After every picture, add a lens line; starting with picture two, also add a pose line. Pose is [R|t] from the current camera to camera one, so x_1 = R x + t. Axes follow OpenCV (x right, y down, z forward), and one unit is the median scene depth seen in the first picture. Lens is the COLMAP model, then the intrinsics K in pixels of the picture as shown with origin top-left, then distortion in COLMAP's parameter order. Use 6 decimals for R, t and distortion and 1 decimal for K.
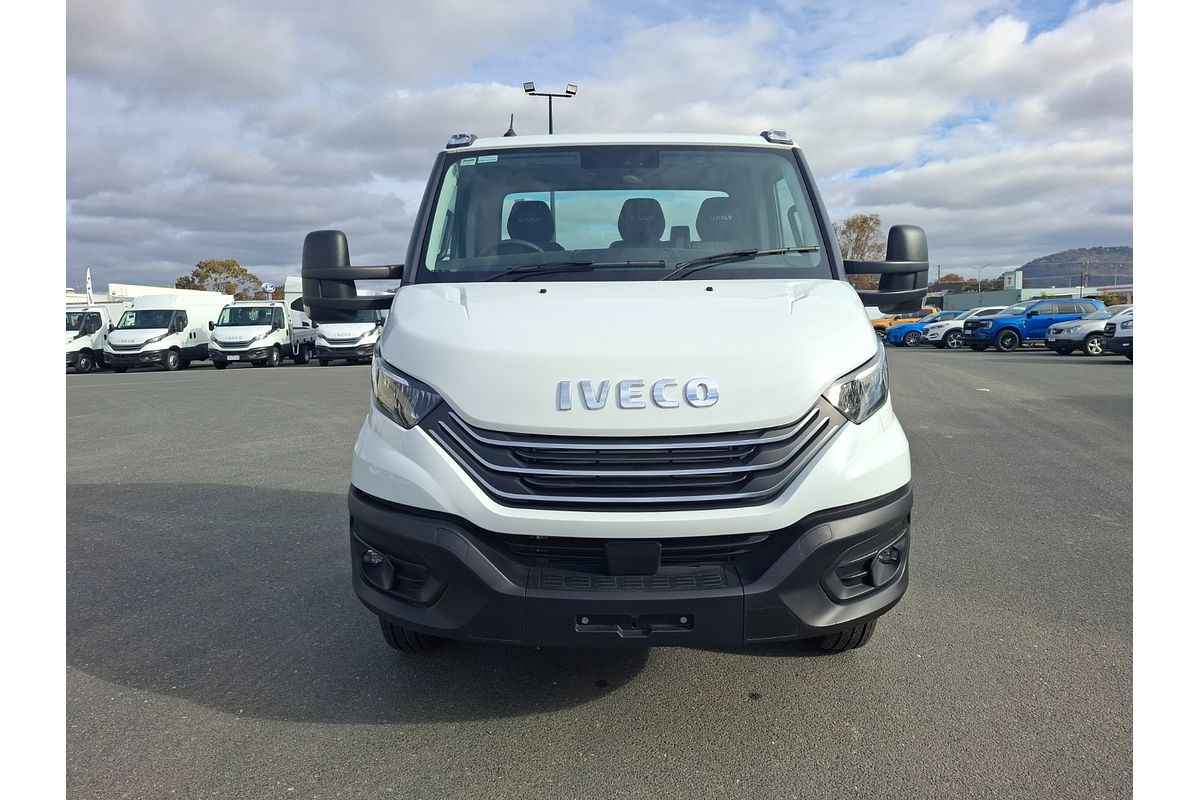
lens RADIAL K [[779.4, 0, 605.8], [0, 779.4, 395.6], [0, 0, 1]] dist [0.002819, -0.001968]
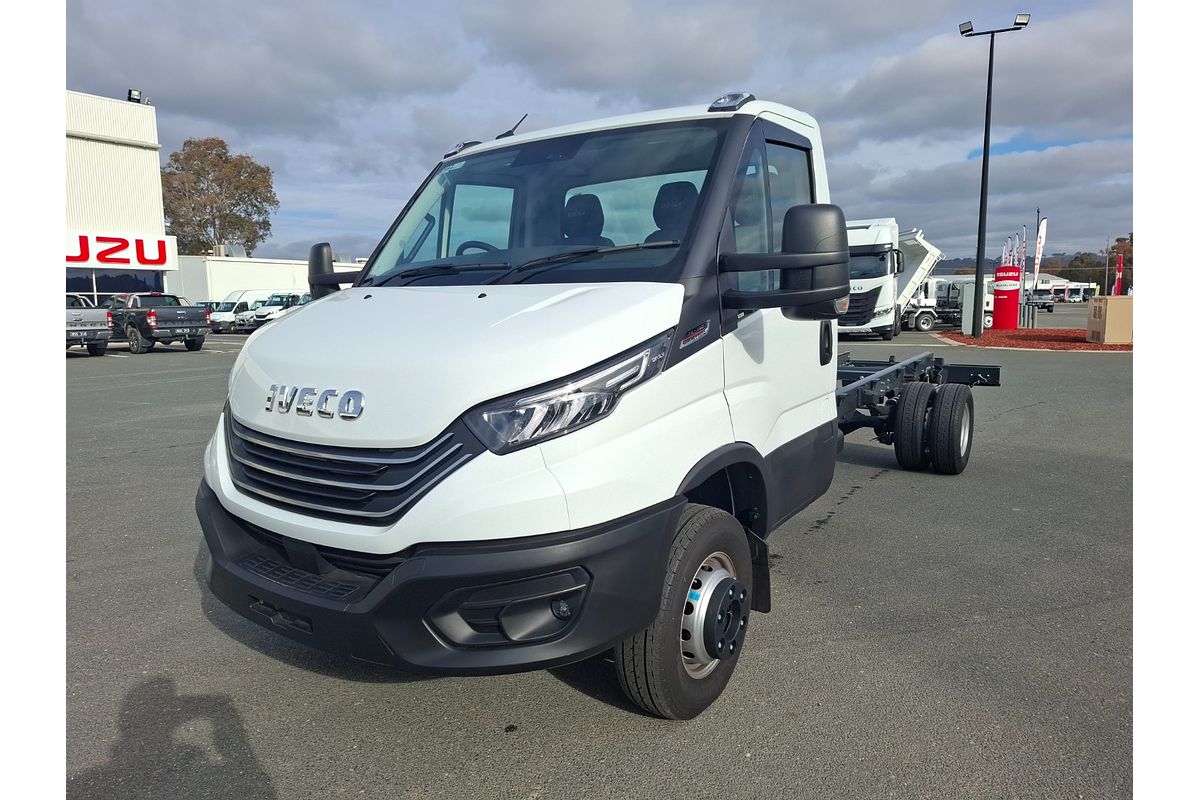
lens RADIAL K [[786.7, 0, 600.0], [0, 786.7, 400.0], [0, 0, 1]] dist [0.008478, -0.000695]
pose [[0.811458, 0.077713, -0.579221, 0.237388], [-0.054803, 0.996870, 0.056973, -0.021227], [0.581836, -0.014488, 0.813177, 0.086577]]
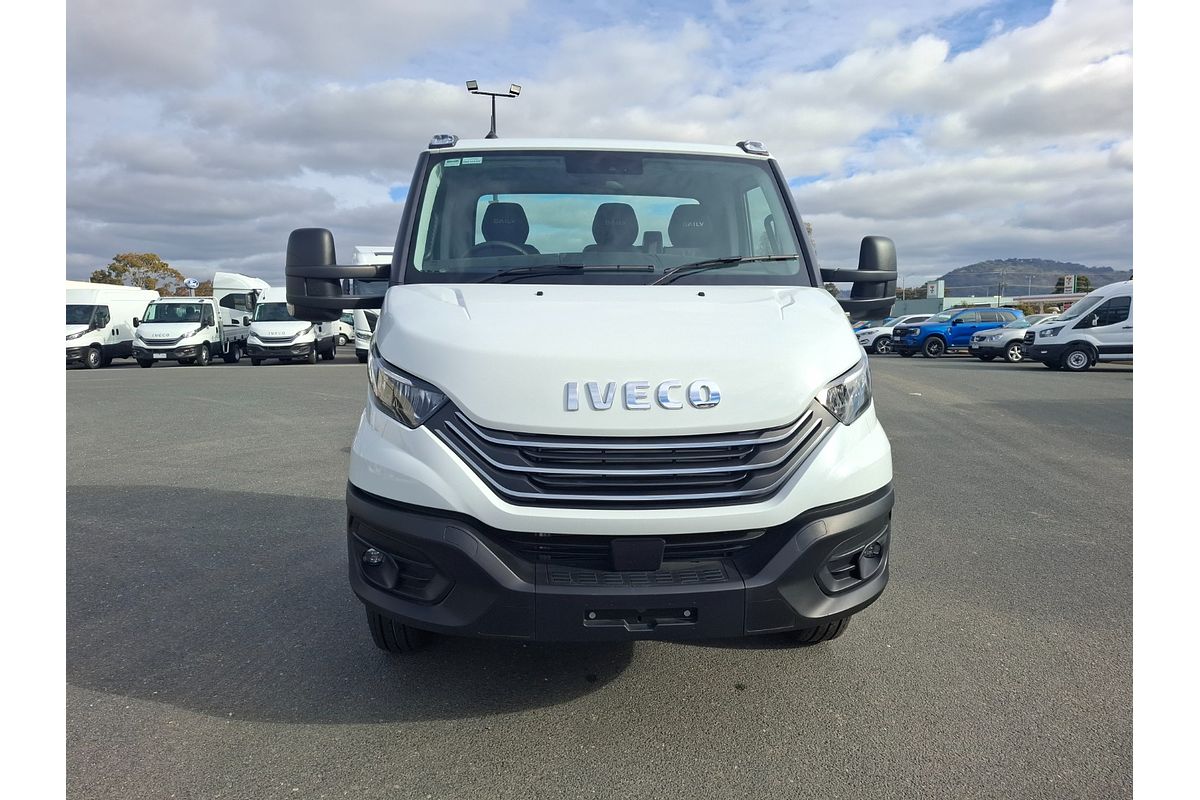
lens RADIAL K [[778.9, 0, 600.0], [0, 778.9, 400.0], [0, 0, 1]] dist [0.003259, -0.001261]
pose [[0.996746, 0.005984, 0.080382, -0.024043], [-0.006209, 0.999977, 0.002550, 0.000476], [-0.080364, -0.003041, 0.996761, -0.005376]]
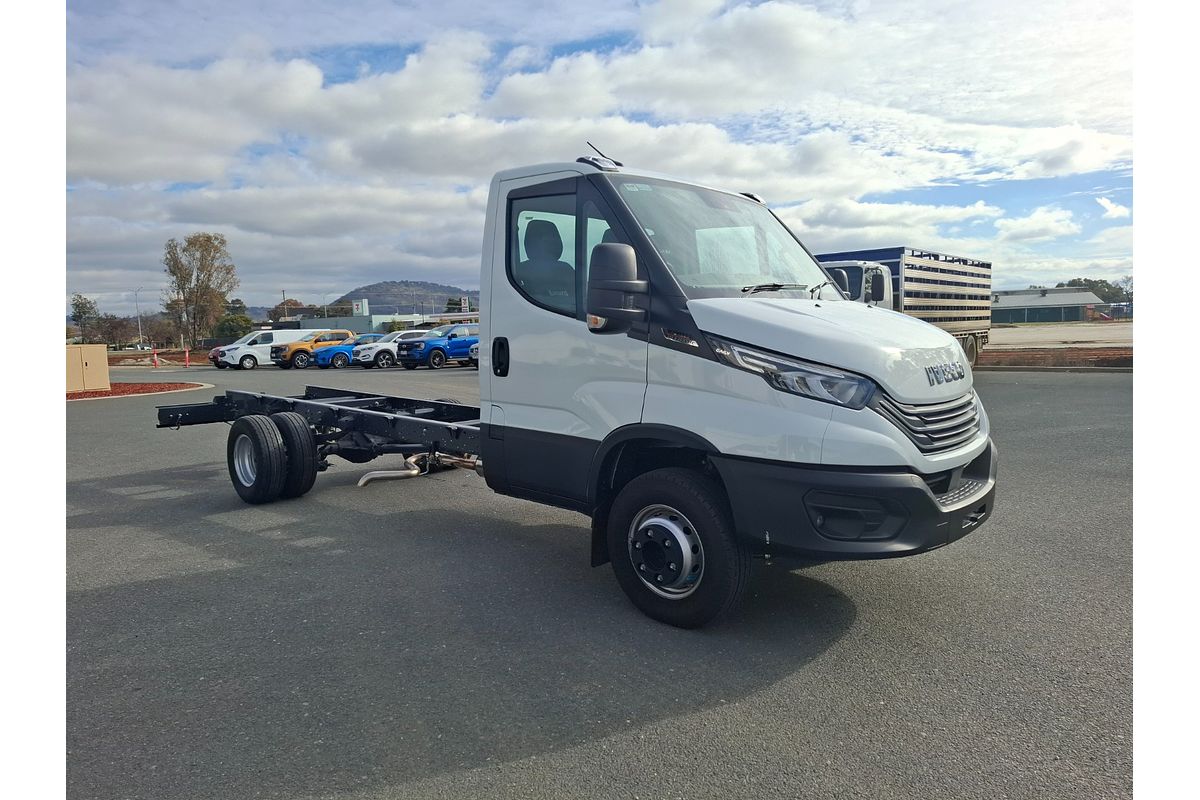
lens RADIAL K [[786.7, 0, 600.0], [0, 786.7, 400.0], [0, 0, 1]] dist [0.008478, -0.000695]
pose [[0.642134, -0.060904, 0.764170, -0.406232], [0.082173, 0.996564, 0.010375, -0.005429], [-0.762176, 0.056132, 0.644932, 0.126129]]
